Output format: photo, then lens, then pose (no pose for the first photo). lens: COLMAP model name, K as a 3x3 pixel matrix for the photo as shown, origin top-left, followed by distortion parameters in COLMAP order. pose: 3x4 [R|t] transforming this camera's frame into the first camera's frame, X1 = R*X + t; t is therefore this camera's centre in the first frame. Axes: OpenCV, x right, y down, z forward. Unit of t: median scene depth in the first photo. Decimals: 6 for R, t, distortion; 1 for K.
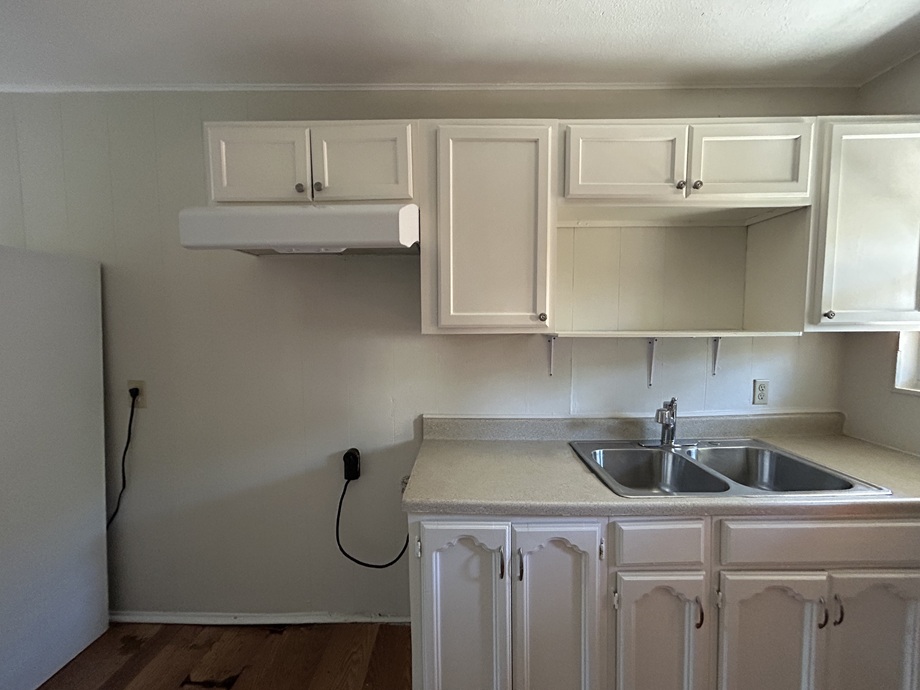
lens RADIAL K [[372.6, 0, 461.2], [0, 372.6, 345.6], [0, 0, 1]] dist [-0.001639, 0.001423]
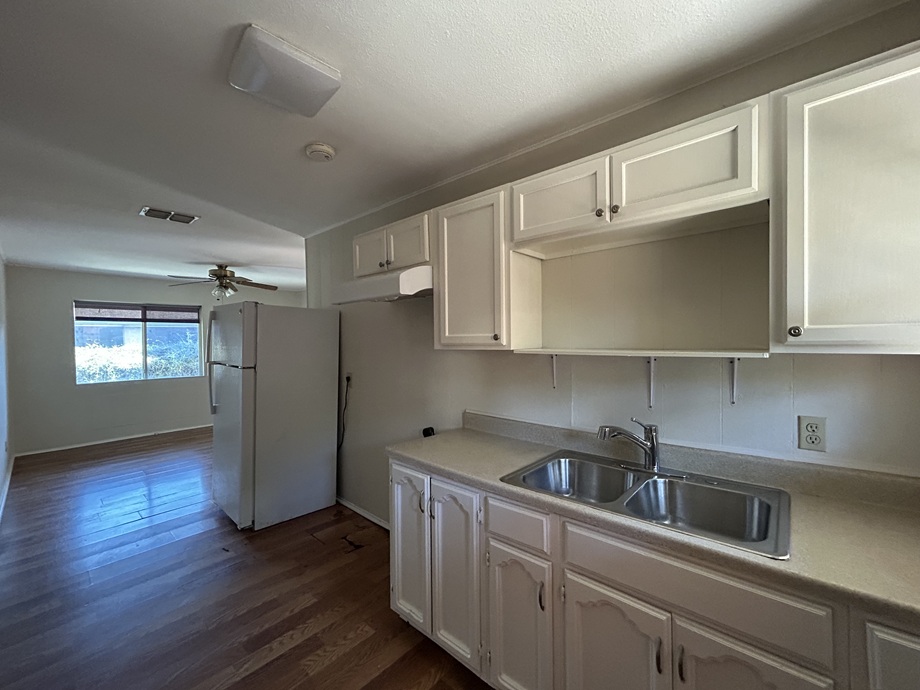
lens RADIAL K [[372.6, 0, 453.9], [0, 372.6, 344.1], [0, 0, 1]] dist [-0.001639, 0.001423]
pose [[0.745978, 0.004177, -0.665958, 0.964078], [-0.035304, 0.998822, -0.033280, -0.005660], [0.665034, 0.048337, 0.745247, -0.055127]]
